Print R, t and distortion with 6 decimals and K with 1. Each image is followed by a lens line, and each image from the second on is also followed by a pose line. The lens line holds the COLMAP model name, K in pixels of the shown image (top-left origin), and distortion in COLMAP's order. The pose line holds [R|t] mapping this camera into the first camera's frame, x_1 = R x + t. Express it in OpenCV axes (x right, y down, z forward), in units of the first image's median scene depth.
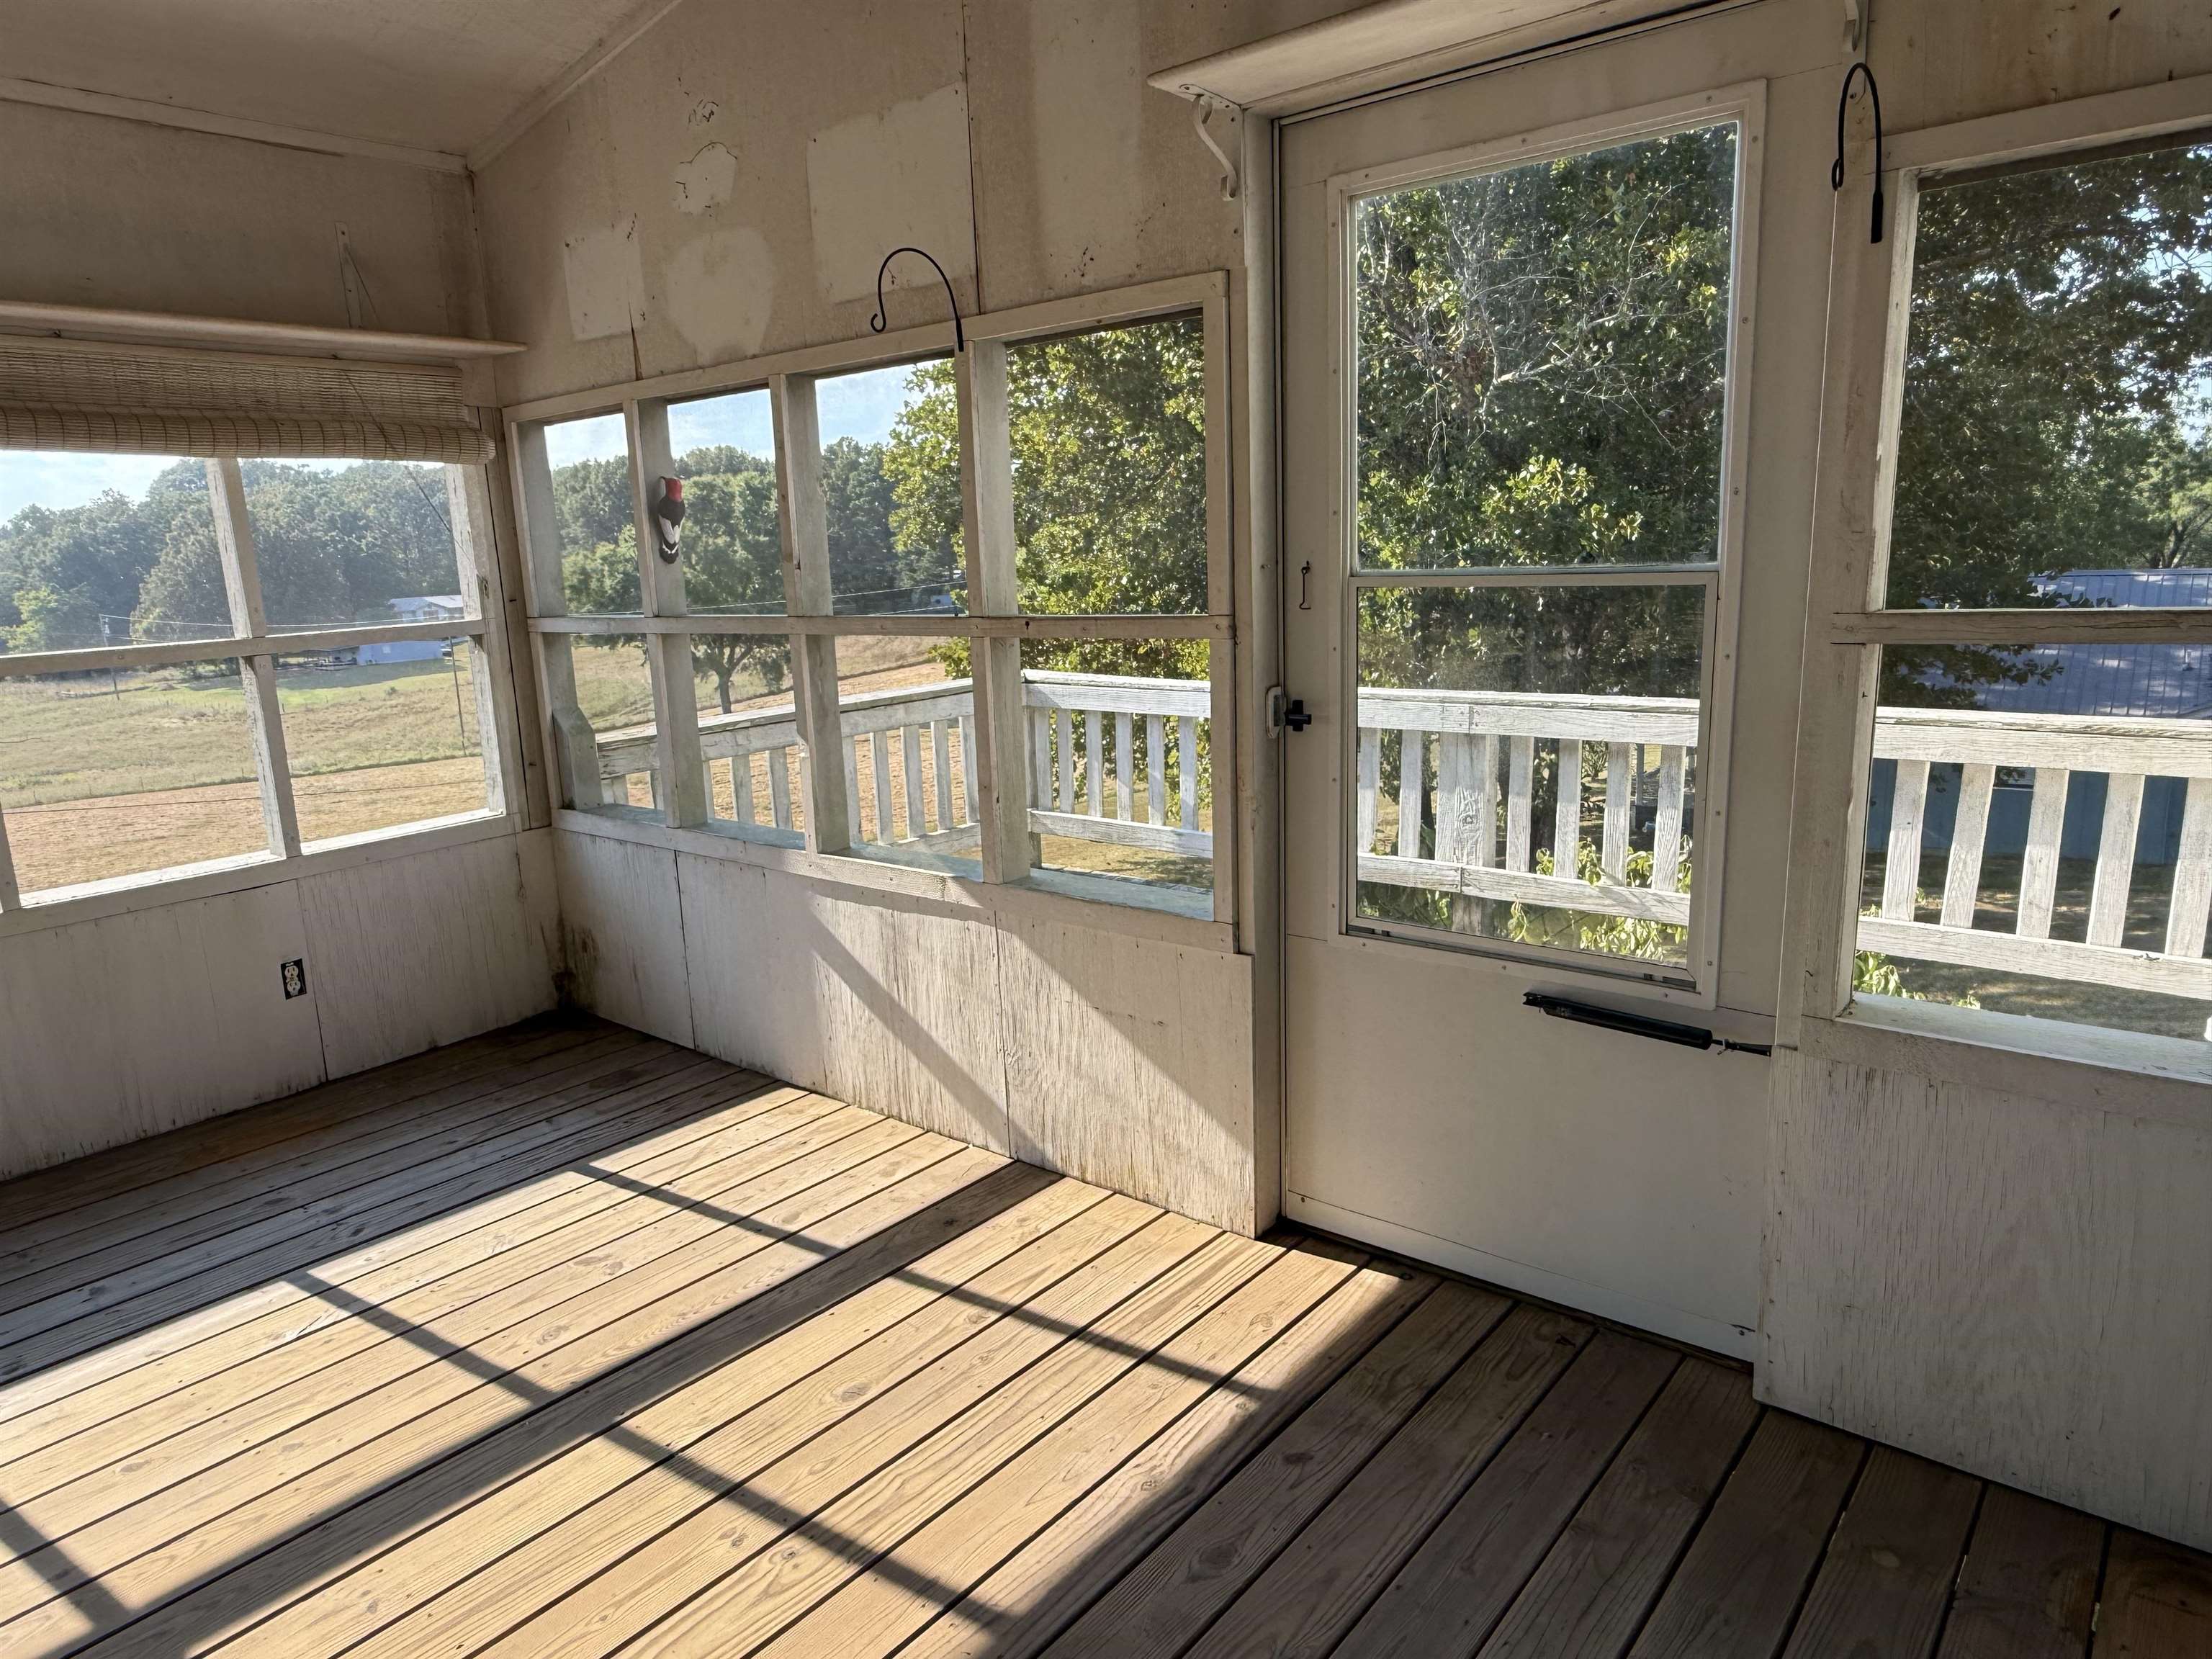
lens RADIAL K [[1411.9, 0, 1114.8], [0, 1411.9, 842.1], [0, 0, 1]] dist [-0.001822, 0.002155]
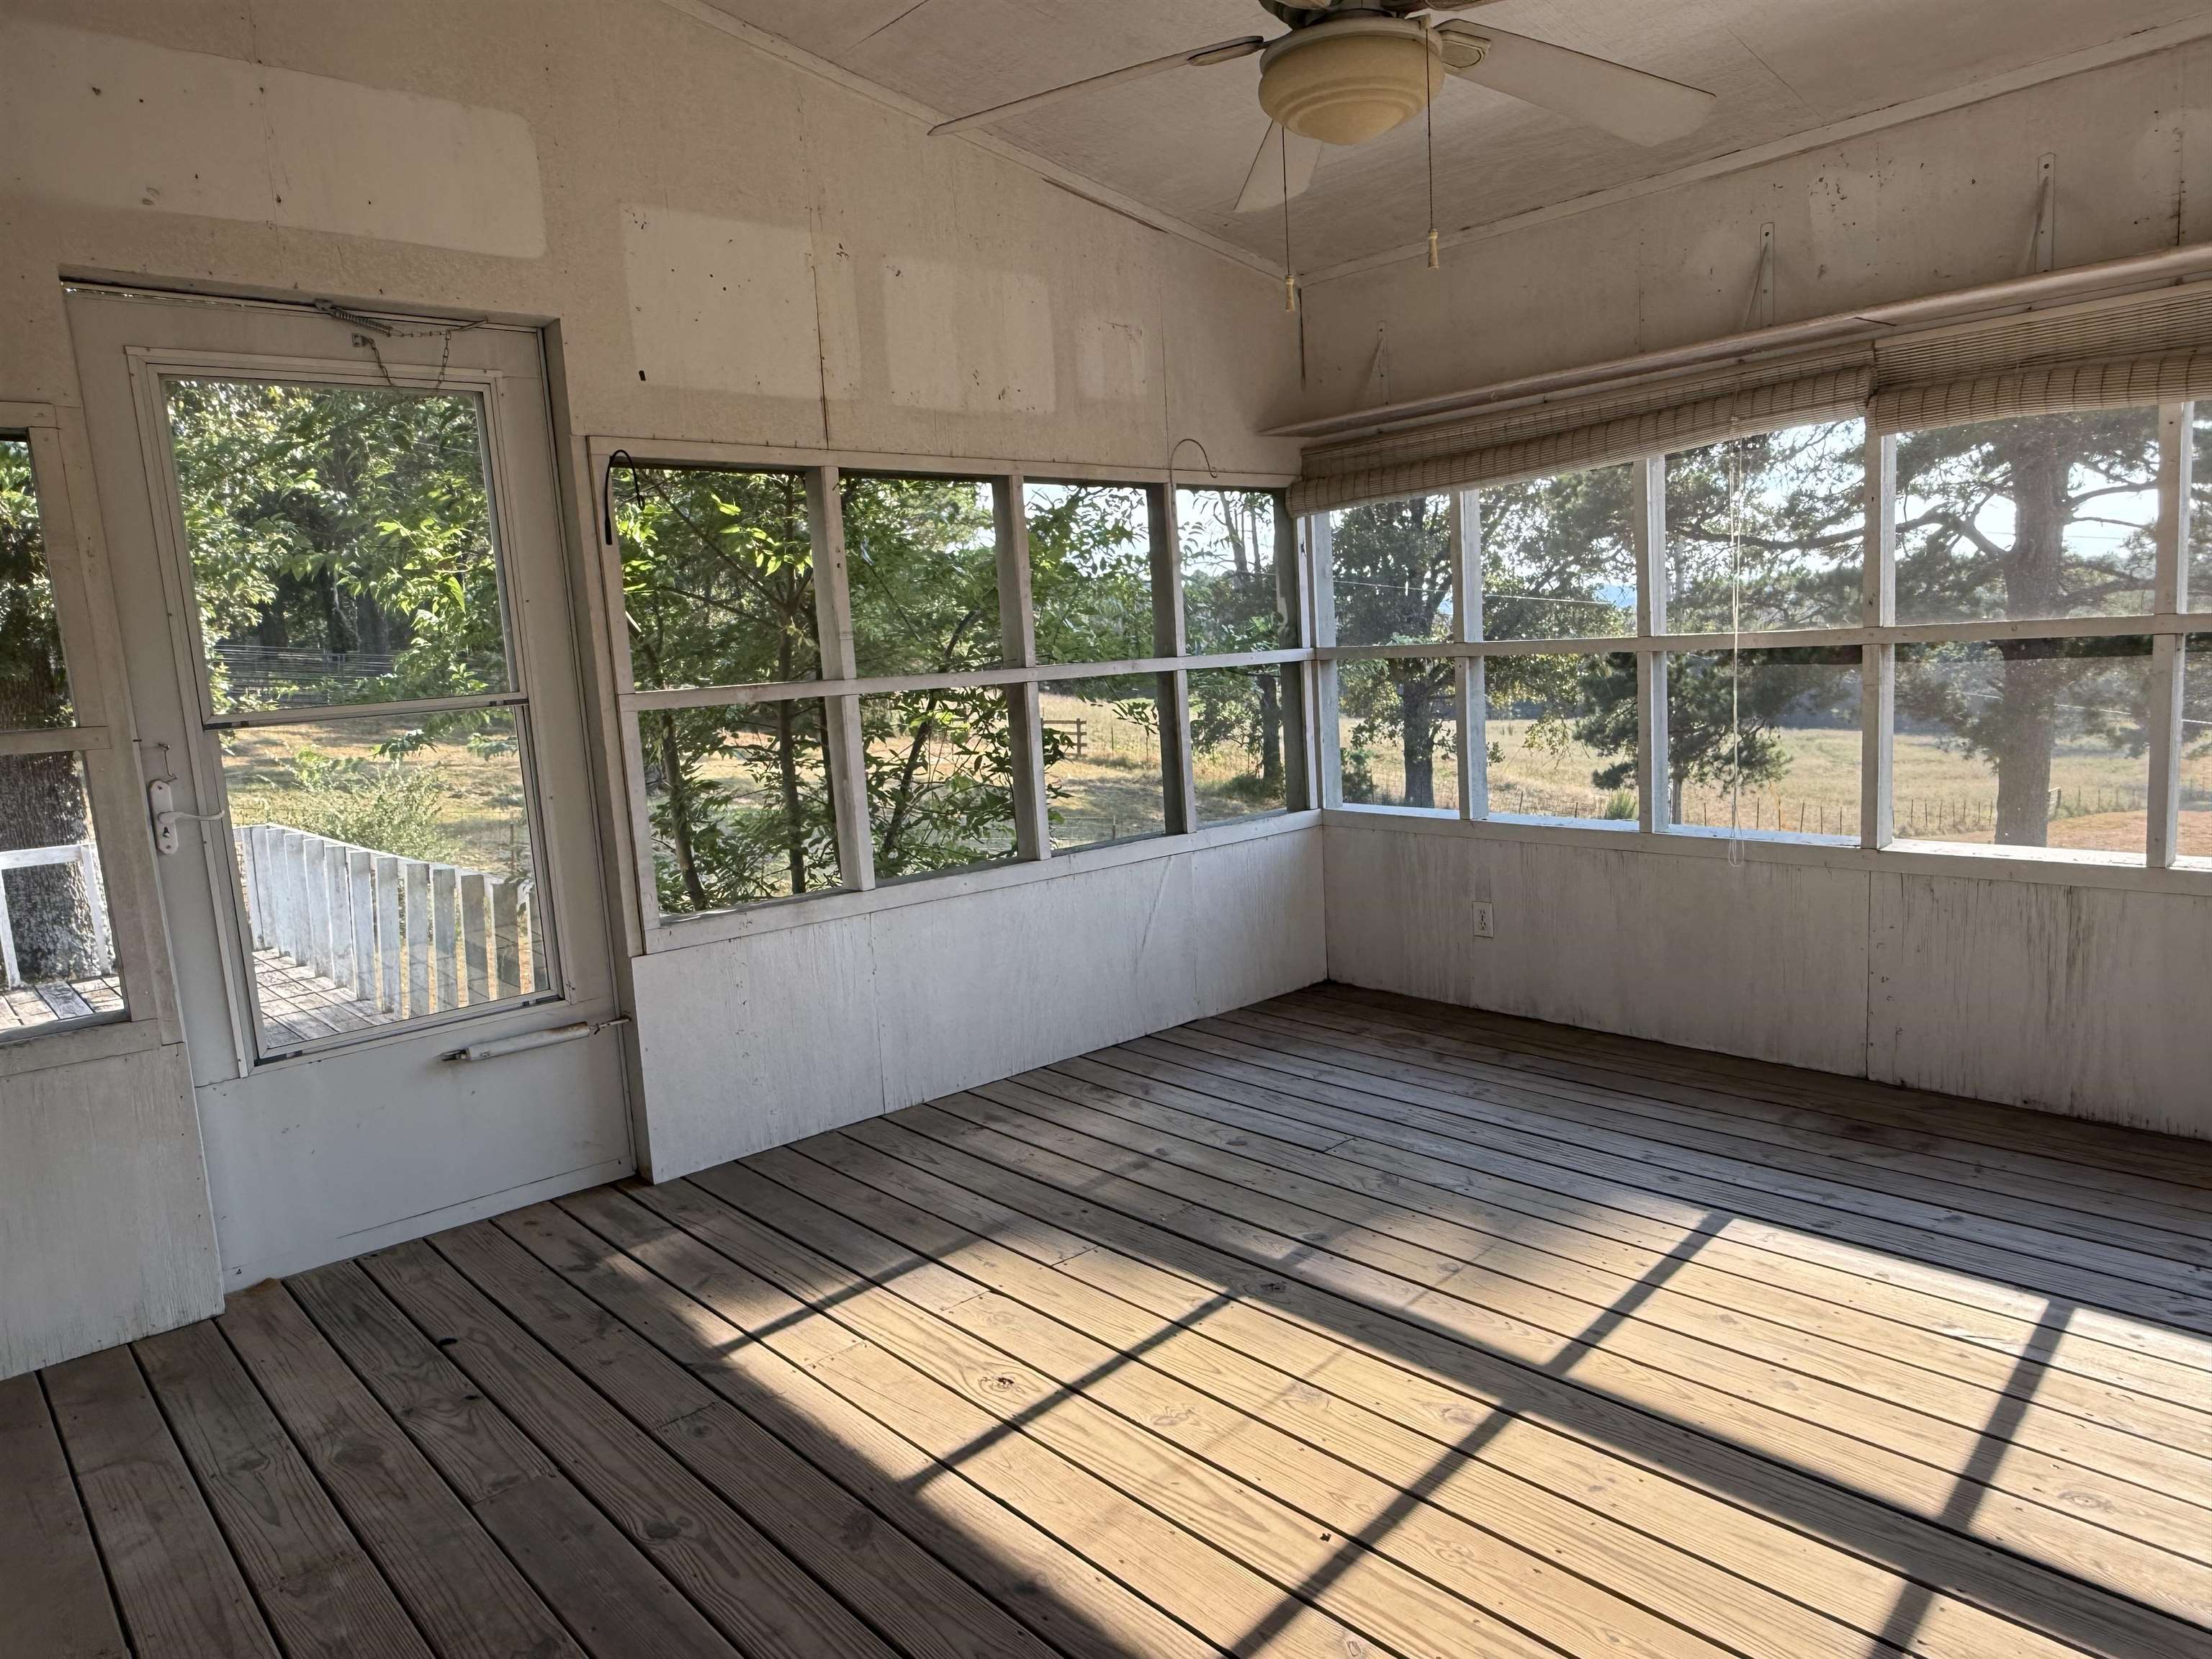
lens RADIAL K [[1411.9, 0, 1115.5], [0, 1411.9, 822.5], [0, 0, 1]] dist [-0.001822, 0.002155]
pose [[-0.136115, 0.183712, -0.973510, 0.374366], [-0.141187, 0.969029, 0.202607, -0.106986], [0.980581, 0.165025, -0.105961, 0.458860]]
